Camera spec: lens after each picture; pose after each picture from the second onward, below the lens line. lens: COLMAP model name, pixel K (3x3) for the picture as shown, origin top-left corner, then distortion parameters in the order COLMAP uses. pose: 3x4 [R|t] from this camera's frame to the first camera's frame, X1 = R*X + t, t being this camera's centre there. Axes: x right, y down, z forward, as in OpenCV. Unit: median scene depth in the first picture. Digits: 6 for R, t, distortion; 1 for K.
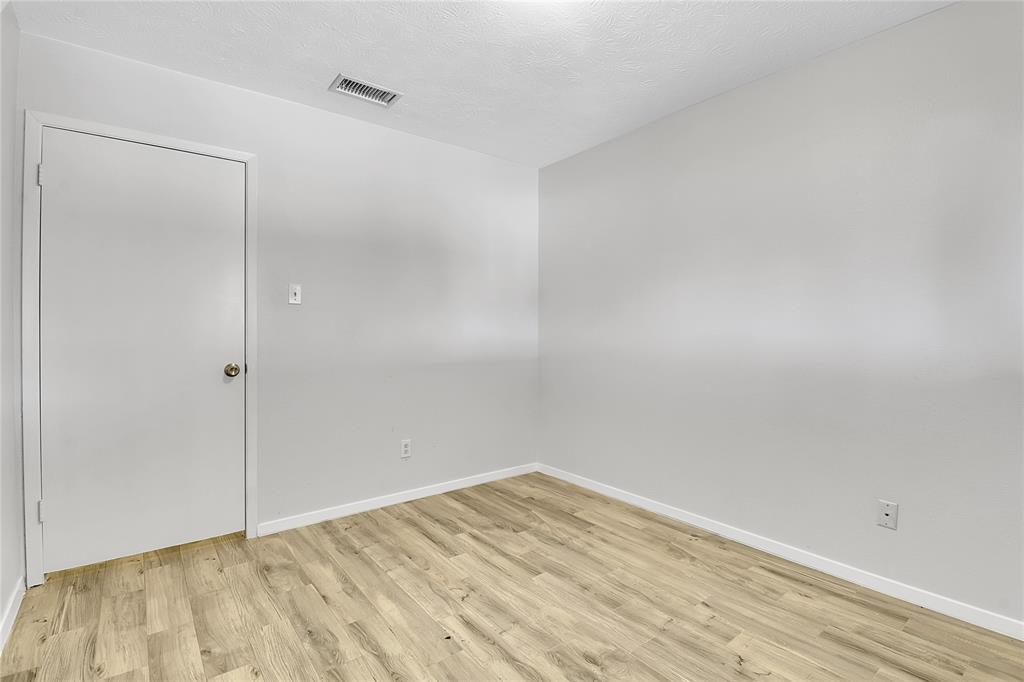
lens RADIAL K [[476.6, 0, 508.6], [0, 476.6, 329.1], [0, 0, 1]] dist [0.001349, -0.013700]
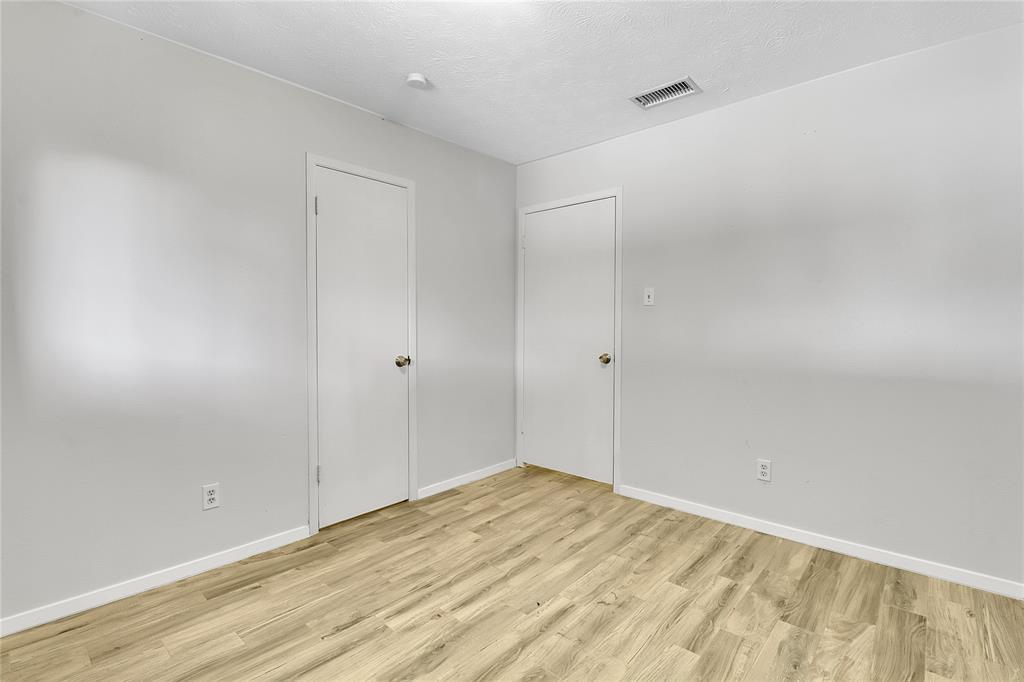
lens RADIAL K [[476.6, 0, 508.6], [0, 476.6, 329.1], [0, 0, 1]] dist [0.001349, -0.013700]
pose [[0.174892, 0.007838, -0.984557, 0.660931], [-0.005468, 0.999961, 0.006989, -0.002356], [0.984573, 0.004161, 0.174928, 0.506438]]
